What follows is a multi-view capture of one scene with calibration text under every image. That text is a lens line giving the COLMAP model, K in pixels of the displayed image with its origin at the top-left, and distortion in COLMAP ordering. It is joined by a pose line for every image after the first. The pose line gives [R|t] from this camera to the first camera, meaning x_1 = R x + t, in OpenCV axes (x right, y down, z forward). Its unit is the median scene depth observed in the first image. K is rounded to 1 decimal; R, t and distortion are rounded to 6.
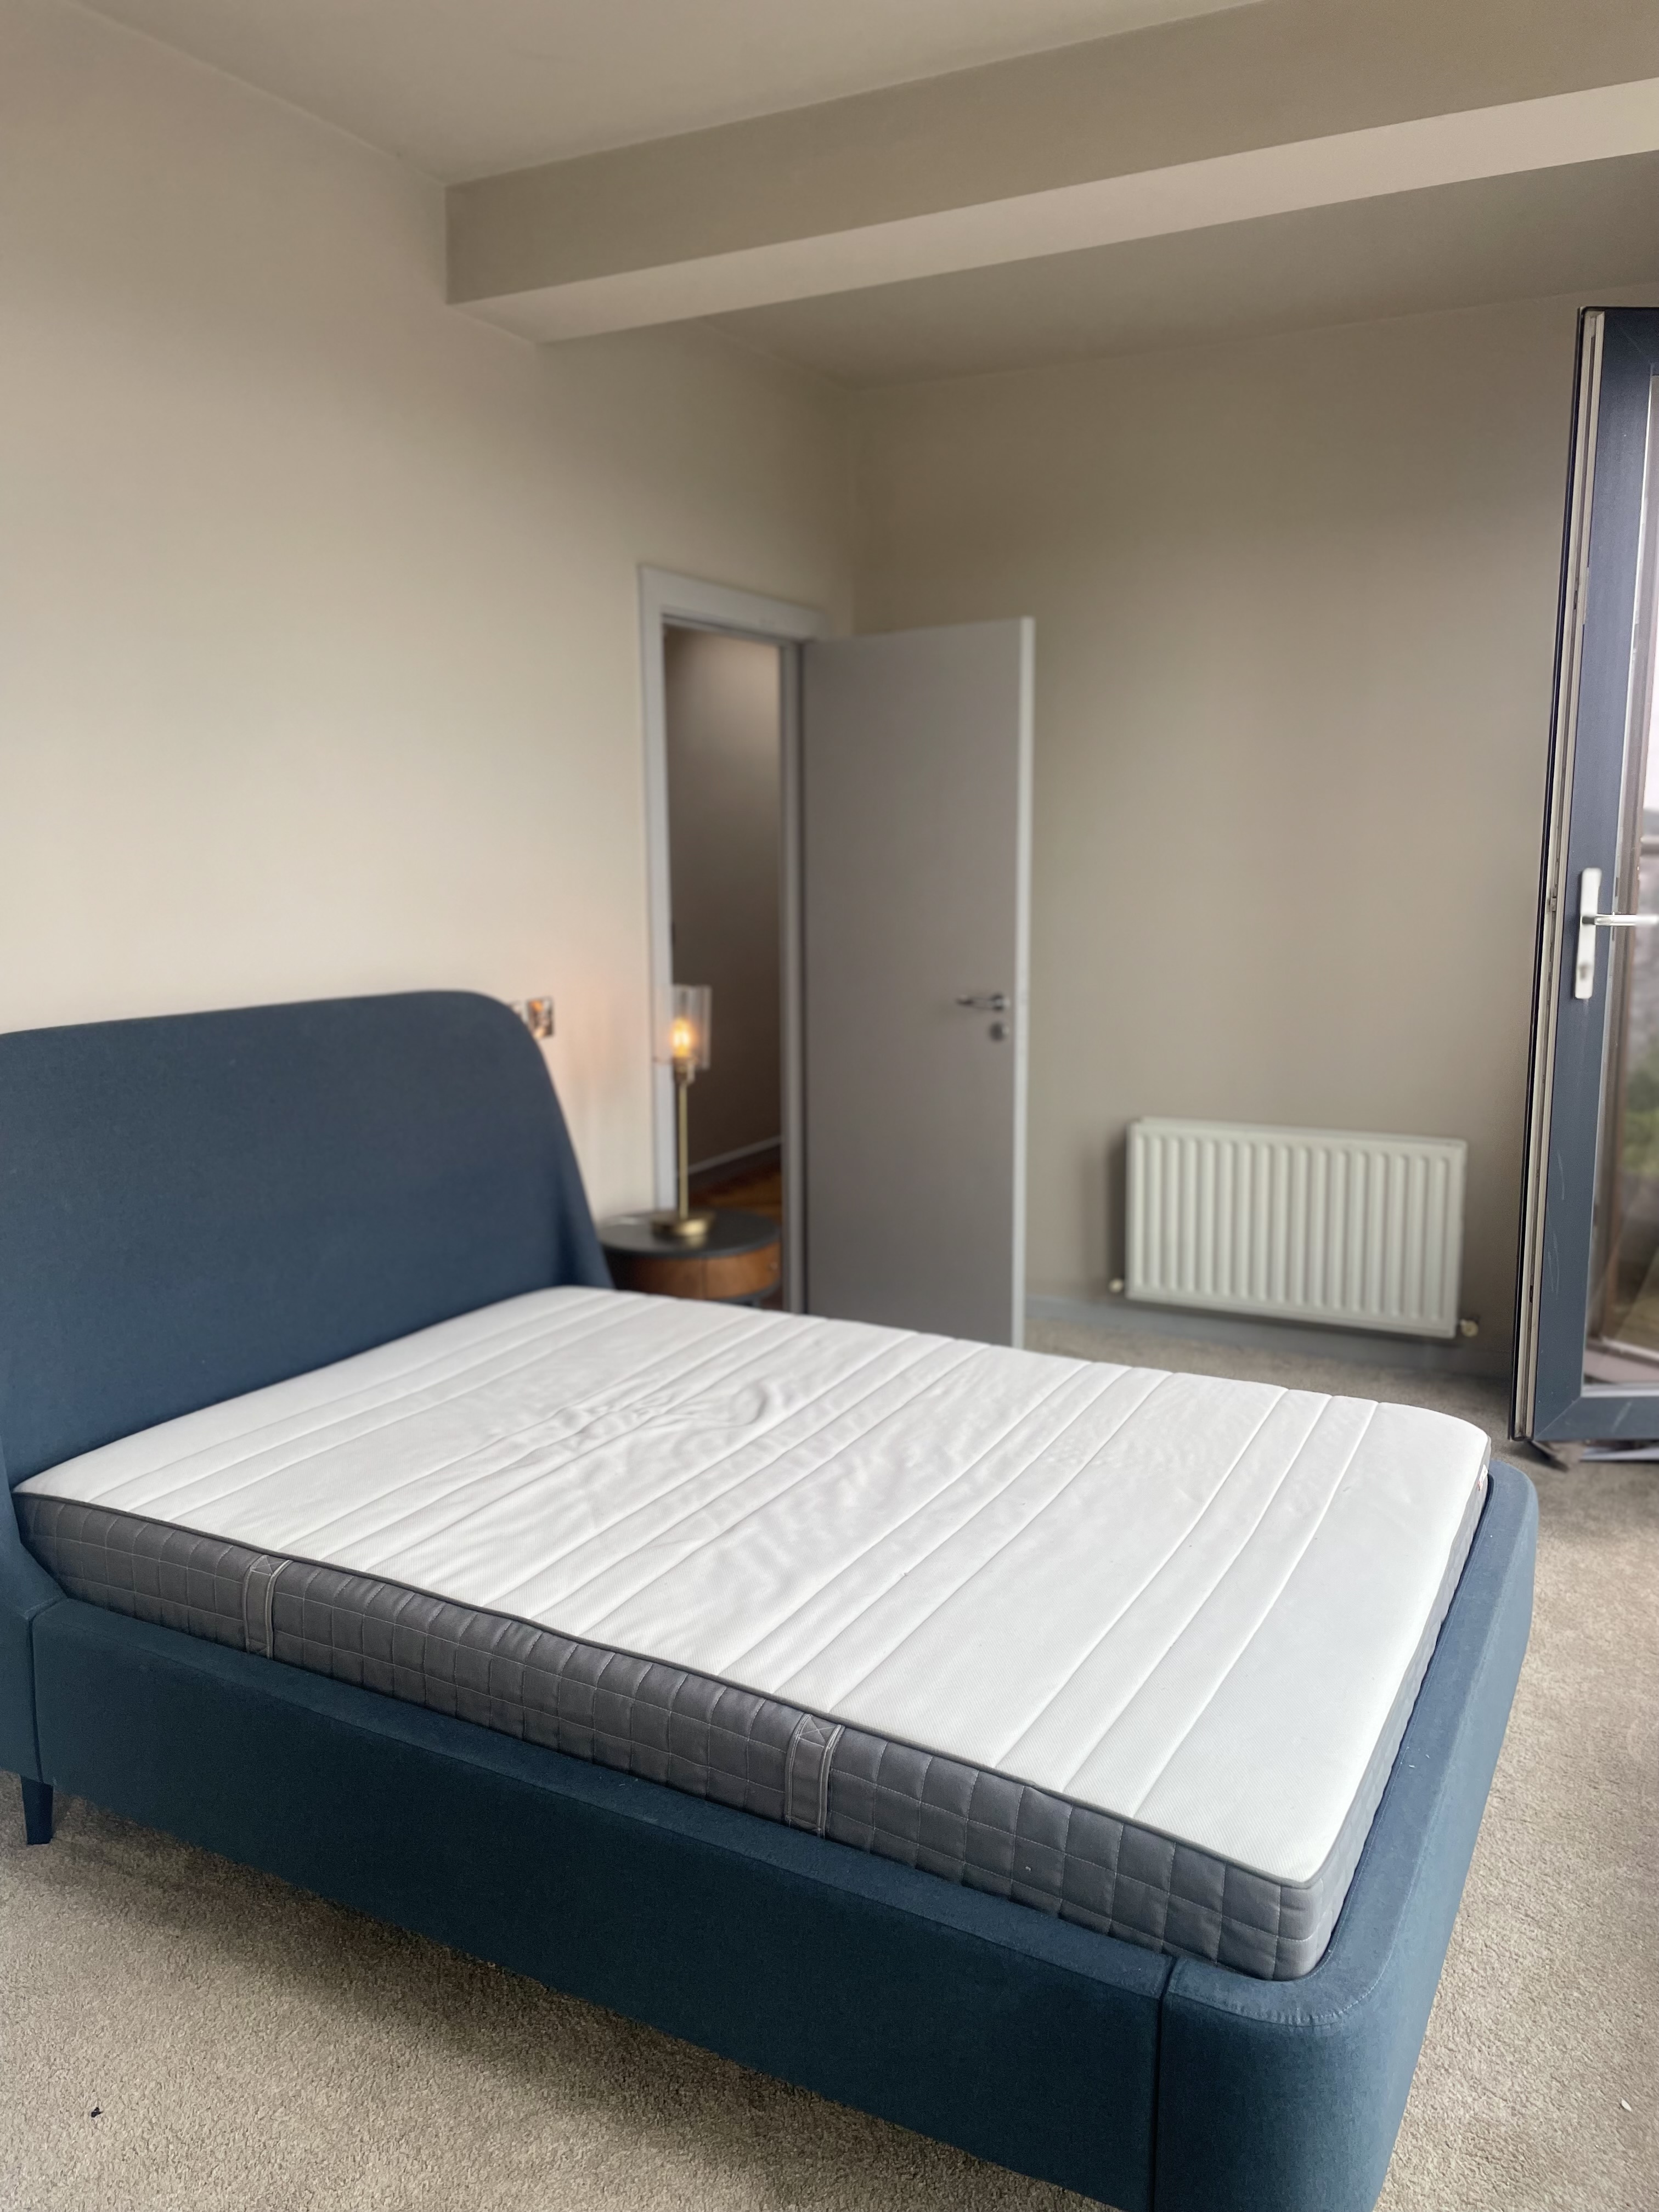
lens RADIAL K [[1684.9, 0, 845.5], [0, 1684.9, 1107.0], [0, 0, 1]] dist [0.075251, -0.073831]
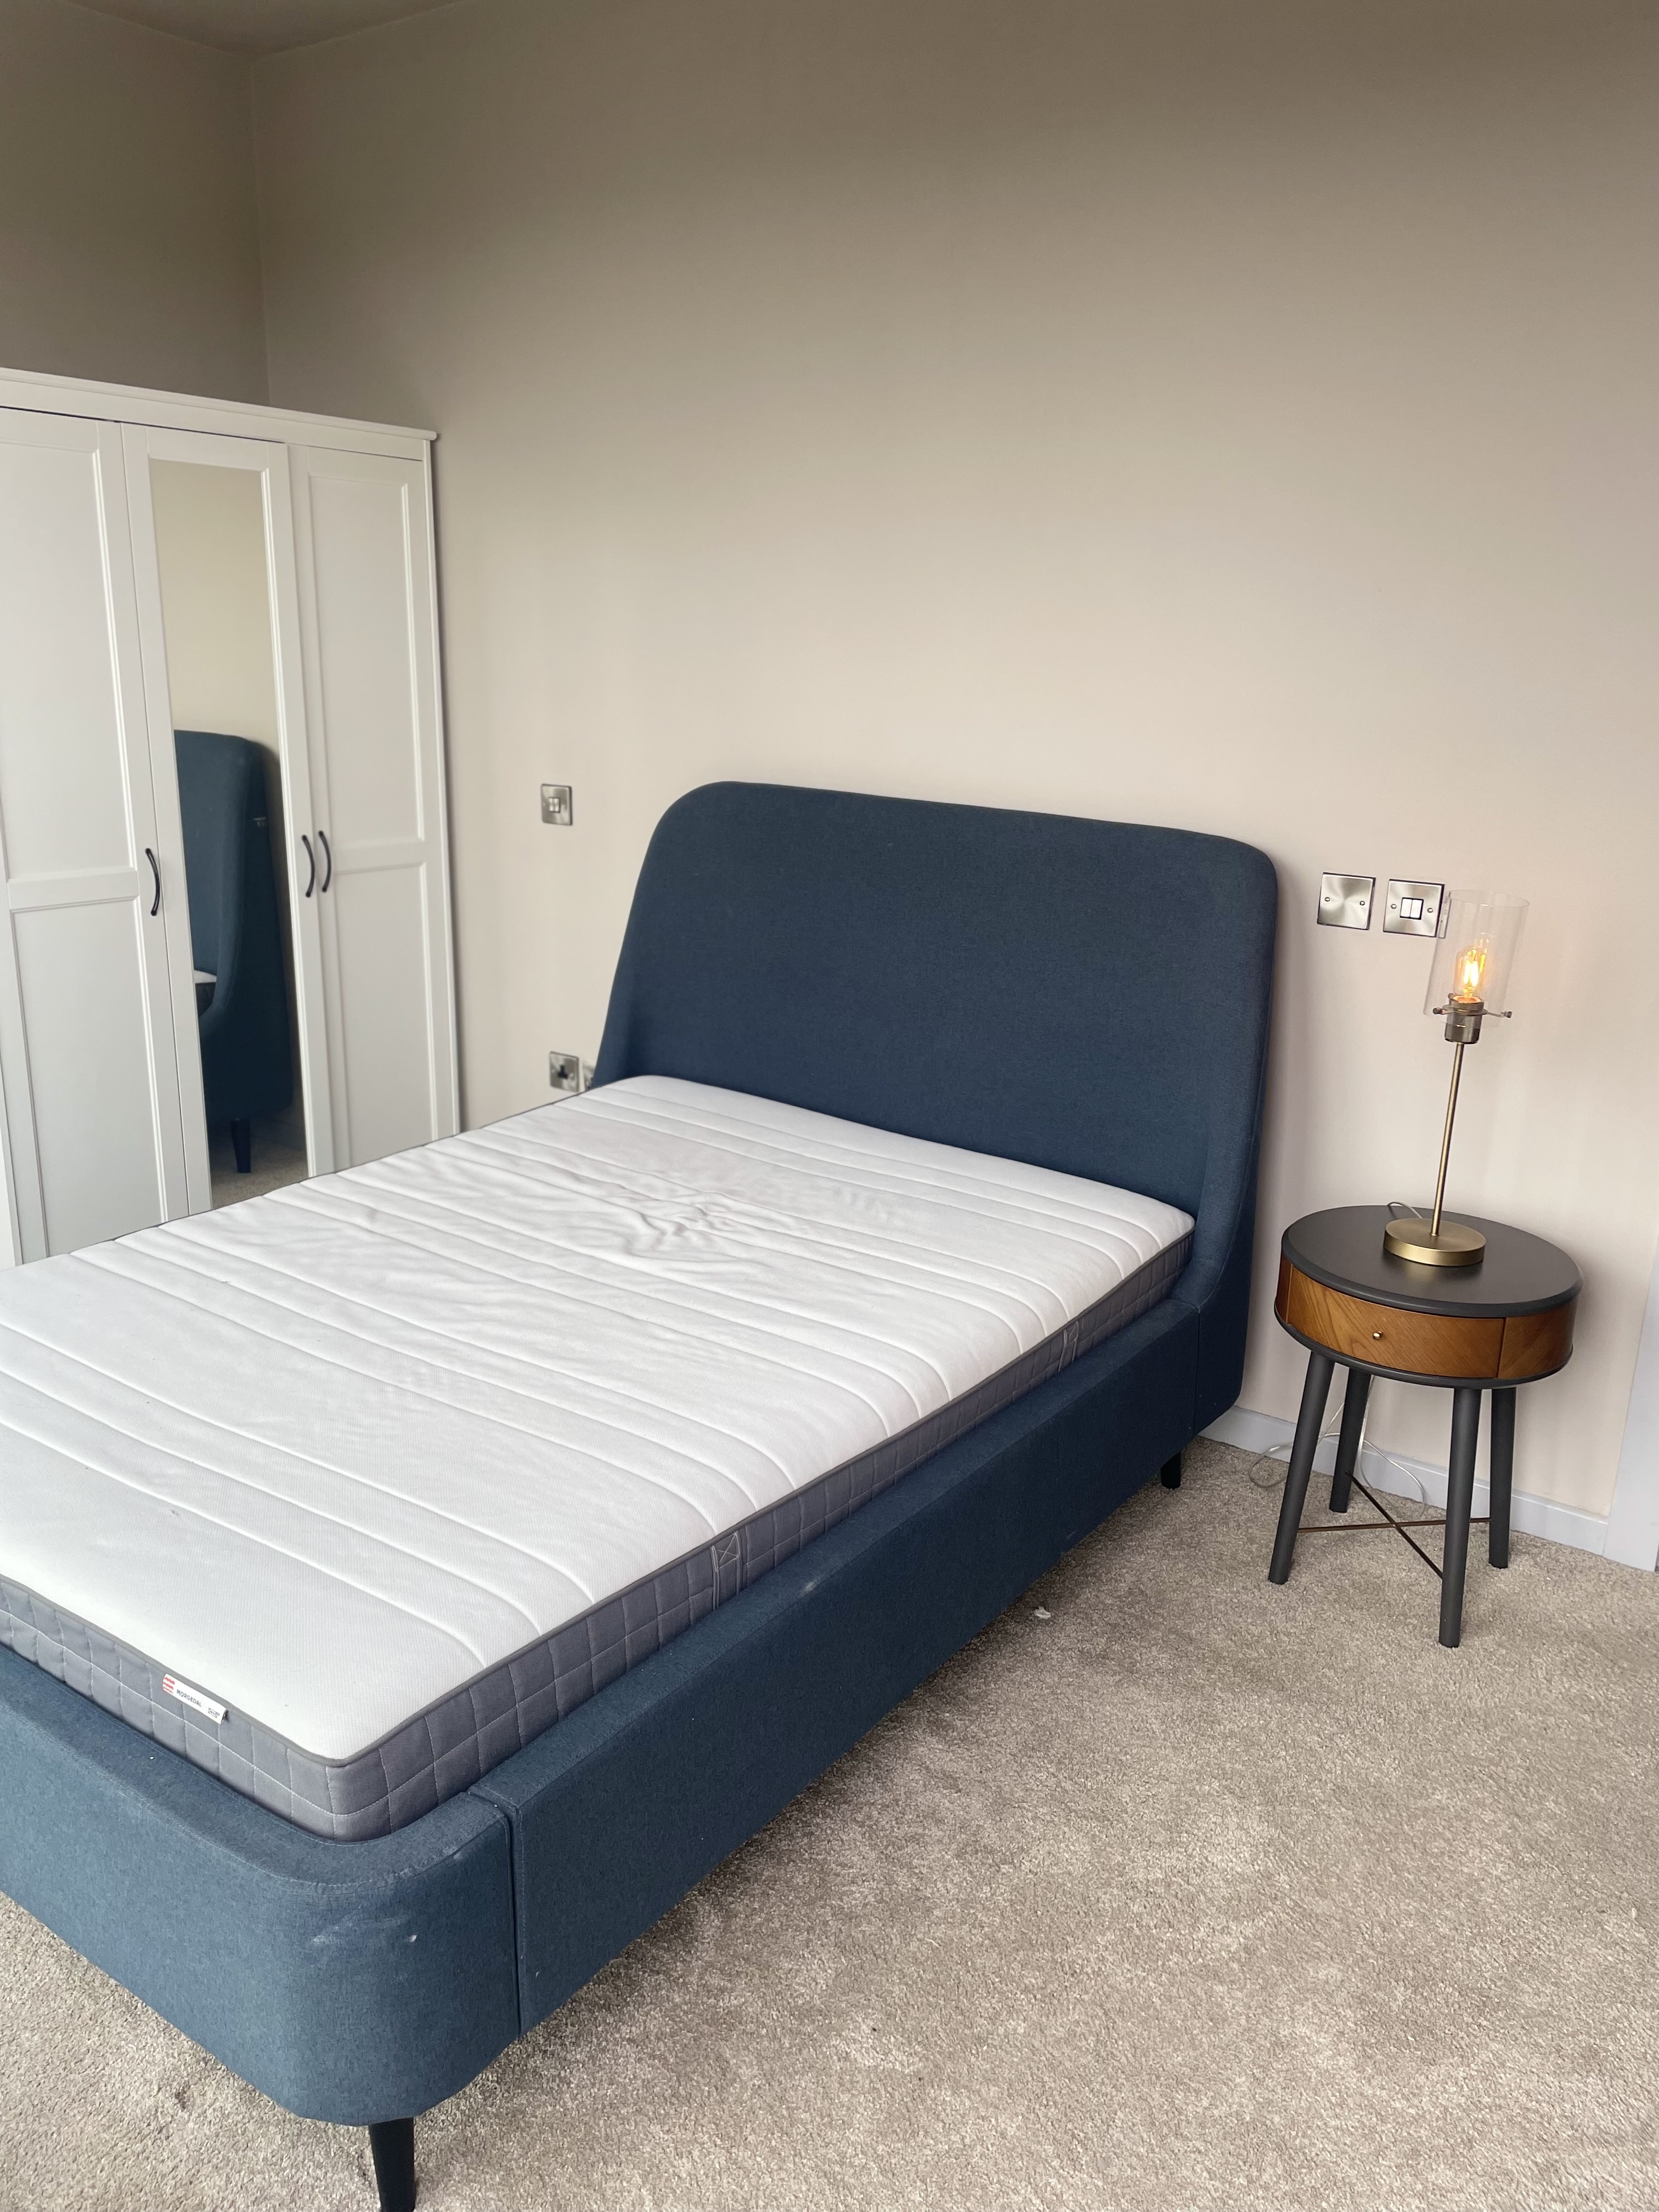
lens RADIAL K [[1684.9, 0, 845.5], [0, 1684.9, 1107.0], [0, 0, 1]] dist [0.075251, -0.073831]
pose [[-0.137138, 0.278874, -0.950485, 0.910705], [-0.186216, 0.935185, 0.301252, -0.232254], [0.972891, 0.218309, -0.076319, 1.273733]]
